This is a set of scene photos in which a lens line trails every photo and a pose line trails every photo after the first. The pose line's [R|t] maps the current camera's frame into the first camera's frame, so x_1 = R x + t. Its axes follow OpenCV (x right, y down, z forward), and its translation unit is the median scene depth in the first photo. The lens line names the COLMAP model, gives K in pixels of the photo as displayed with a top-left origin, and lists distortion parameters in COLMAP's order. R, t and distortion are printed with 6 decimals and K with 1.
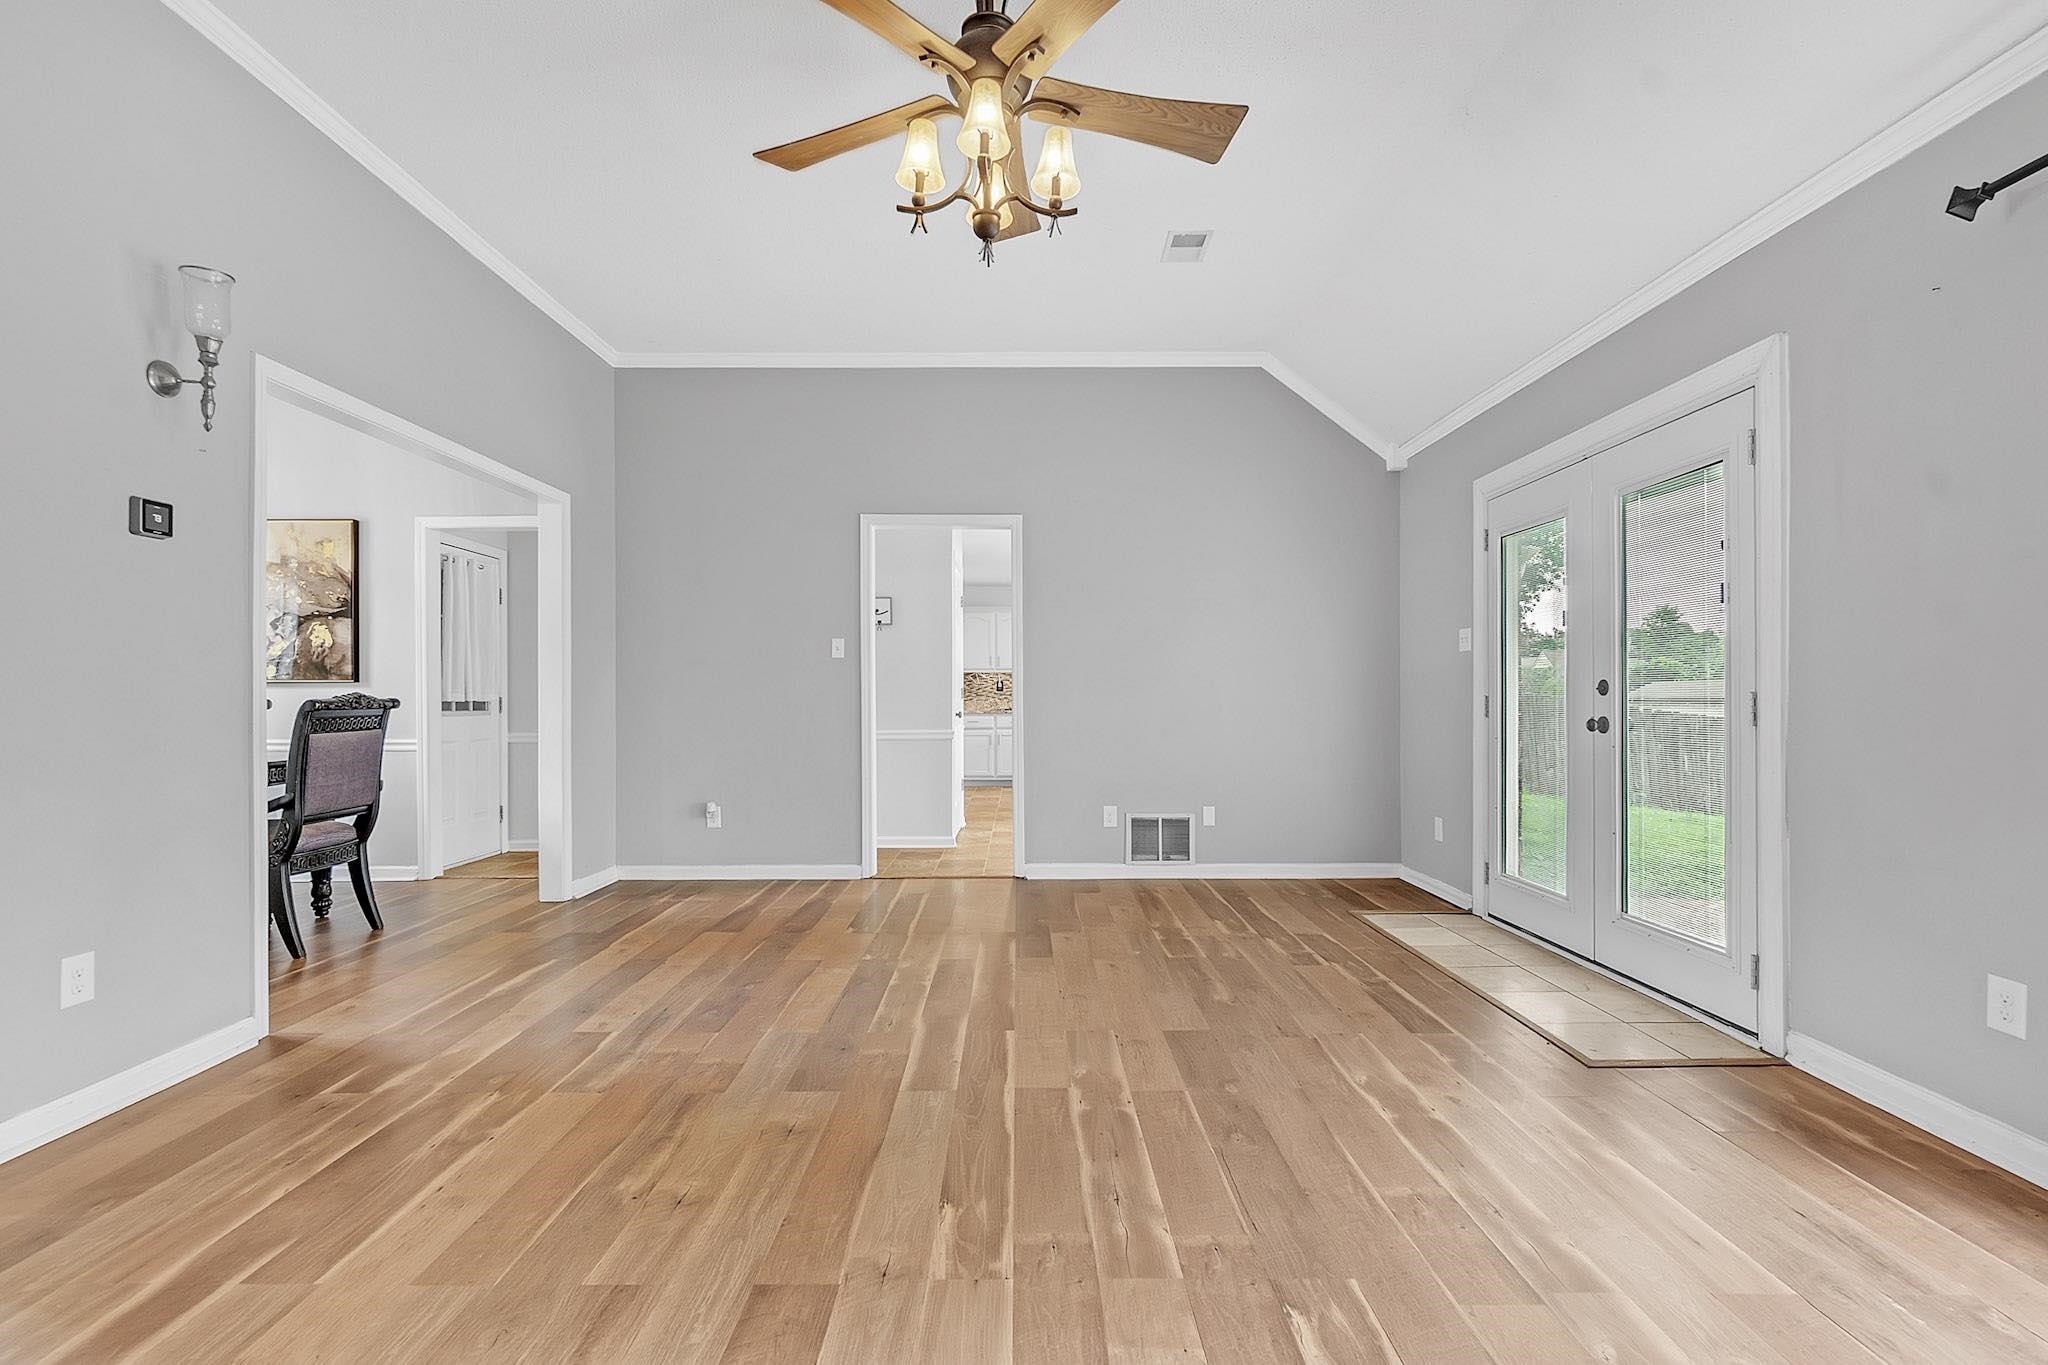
lens RADIAL K [[907.9, 0, 1020.6], [0, 907.9, 692.3], [0, 0, 1]] dist [-0.001021, -0.000099]
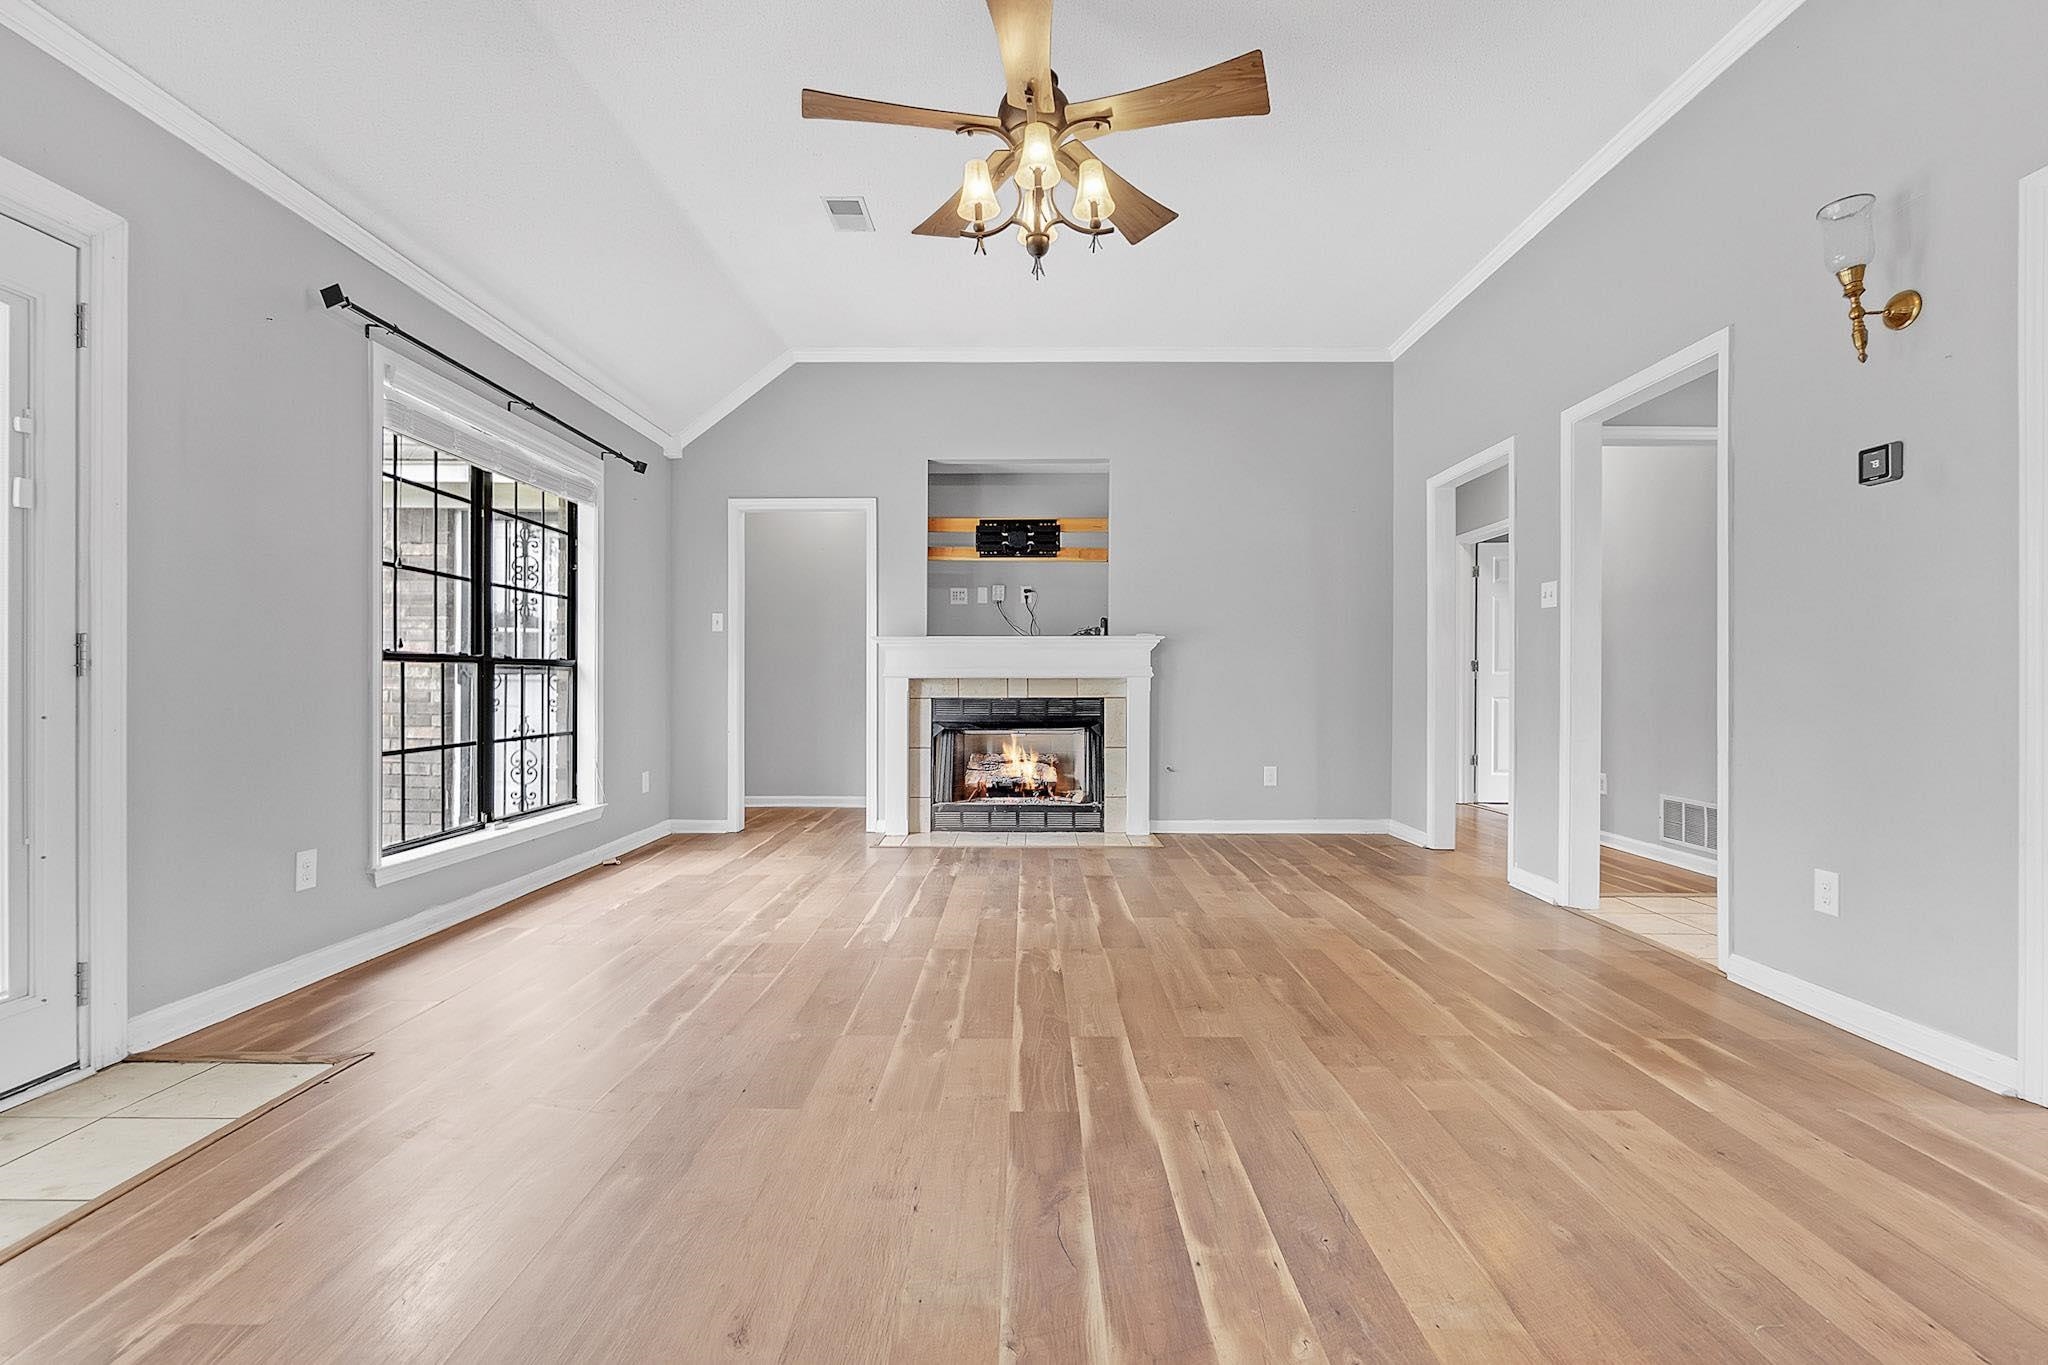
lens RADIAL K [[907.9, 0, 1026.3], [0, 907.9, 682.5], [0, 0, 1]] dist [-0.001021, -0.000099]
pose [[-0.999987, -0.000170, 0.005066, -0.026719], [-0.000192, 0.999990, -0.004427, 0.051426], [-0.005065, -0.004428, -0.999977, 1.993462]]
